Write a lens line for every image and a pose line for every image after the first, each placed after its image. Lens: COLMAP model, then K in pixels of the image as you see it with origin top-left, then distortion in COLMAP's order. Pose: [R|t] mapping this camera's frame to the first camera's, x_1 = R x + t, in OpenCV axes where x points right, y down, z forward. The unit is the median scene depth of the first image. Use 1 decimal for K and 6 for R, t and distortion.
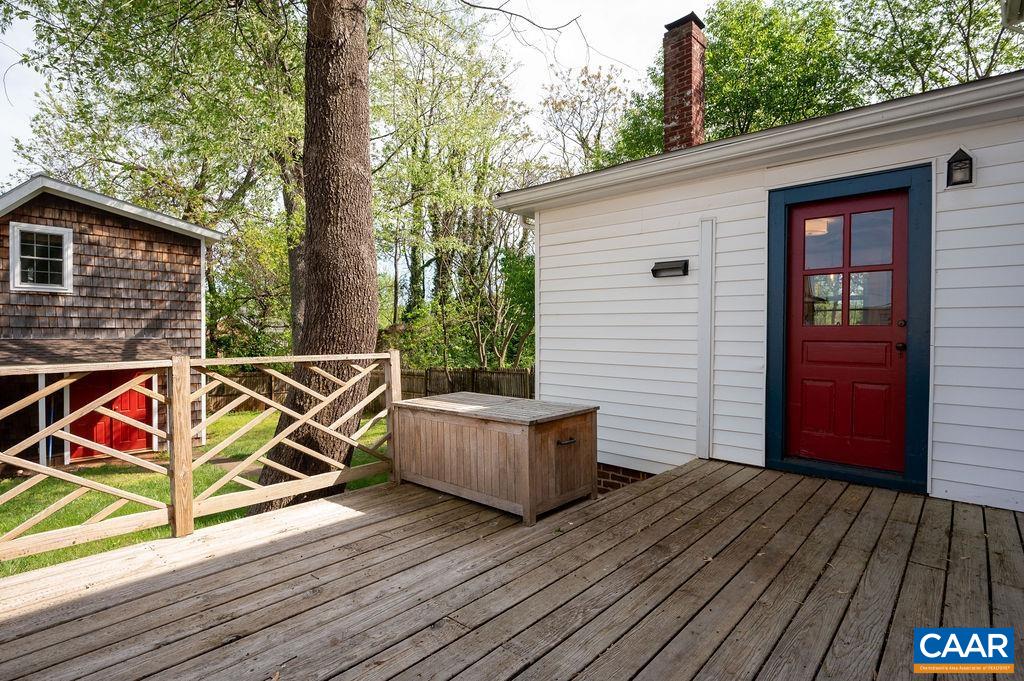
lens RADIAL K [[510.0, 0, 512.0], [0, 510.0, 340.5], [0, 0, 1]] dist [0.000762, -0.000413]
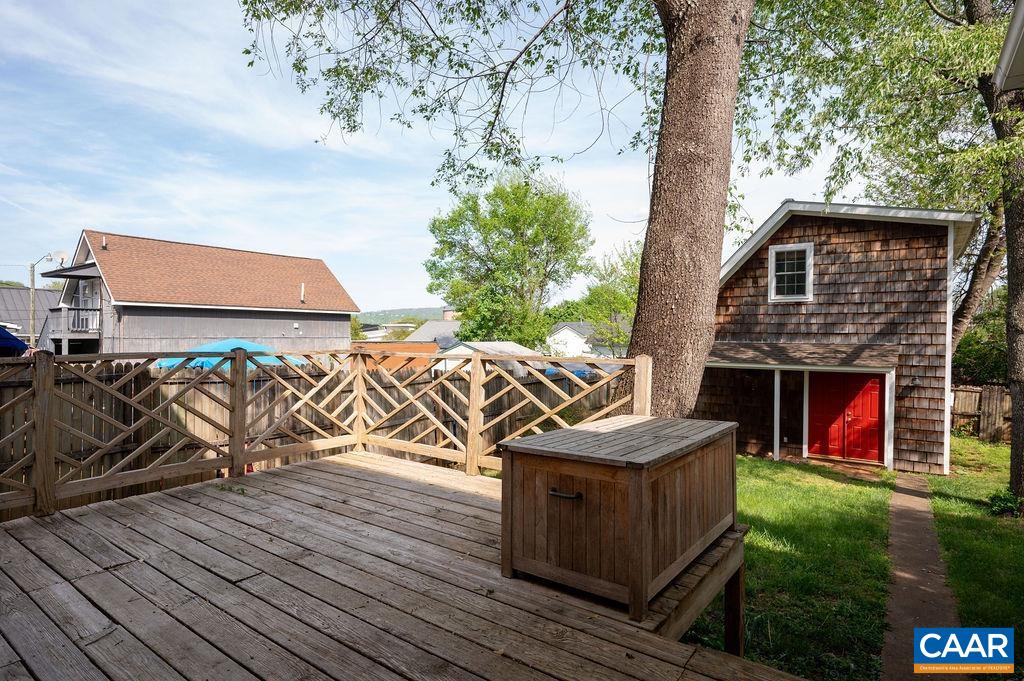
lens RADIAL K [[549.5, 0, 511.4], [0, 549.5, 341.5], [0, 0, 1]] dist [-0.001412, -0.000777]
pose [[0.101979, 0.008775, -0.994748, 0.248902], [-0.019269, 0.999791, 0.006844, -0.003113], [0.994600, 0.018470, 0.102127, 0.254938]]
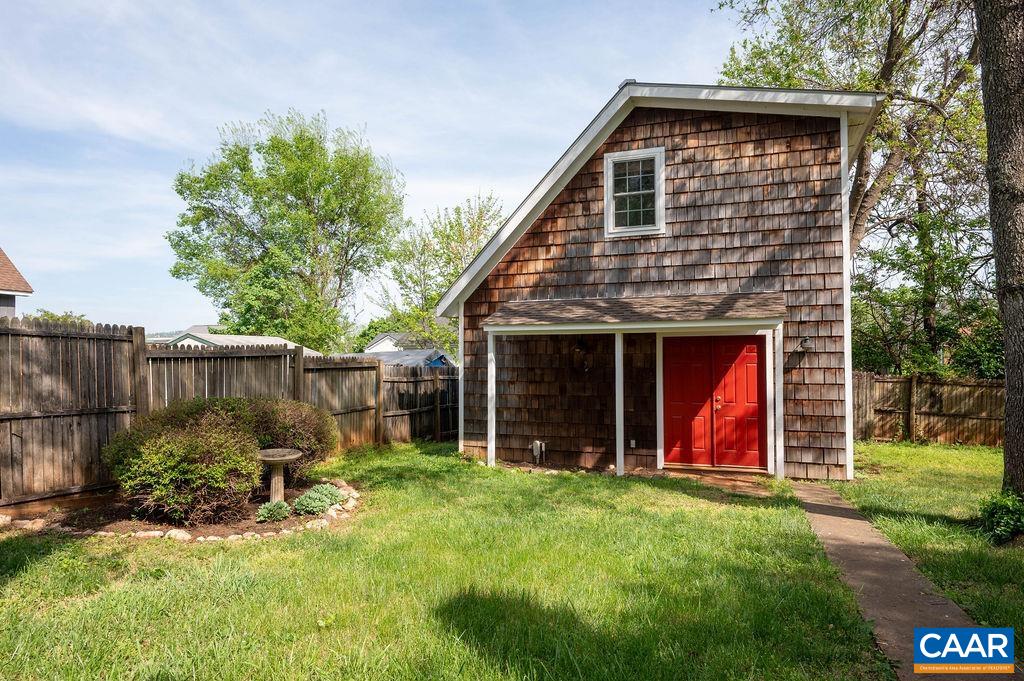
lens RADIAL K [[615.2, 0, 512.0], [0, 615.2, 340.5], [0, 0, 1]] dist [-0.002385, 0.000078]
pose [[0.362390, -0.032208, -0.931470, -0.132784], [-0.006817, 0.999284, -0.037205, 0.098539], [0.932002, 0.019833, 0.361911, 0.502810]]
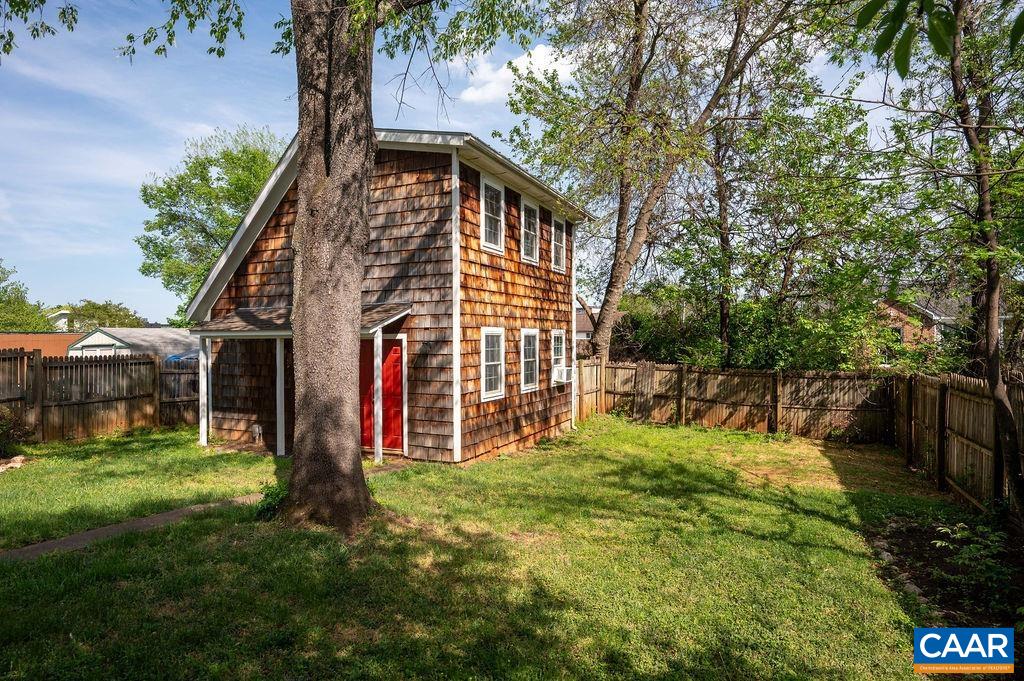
lens RADIAL K [[570.3, 0, 512.0], [0, 570.3, 340.5], [0, 0, 1]] dist [-0.001857, -0.000054]
pose [[0.290648, 0.000923, -0.956830, 0.154237], [-0.003303, 0.999995, -0.000039, 0.058071], [0.956824, 0.003172, 0.290649, 1.048395]]
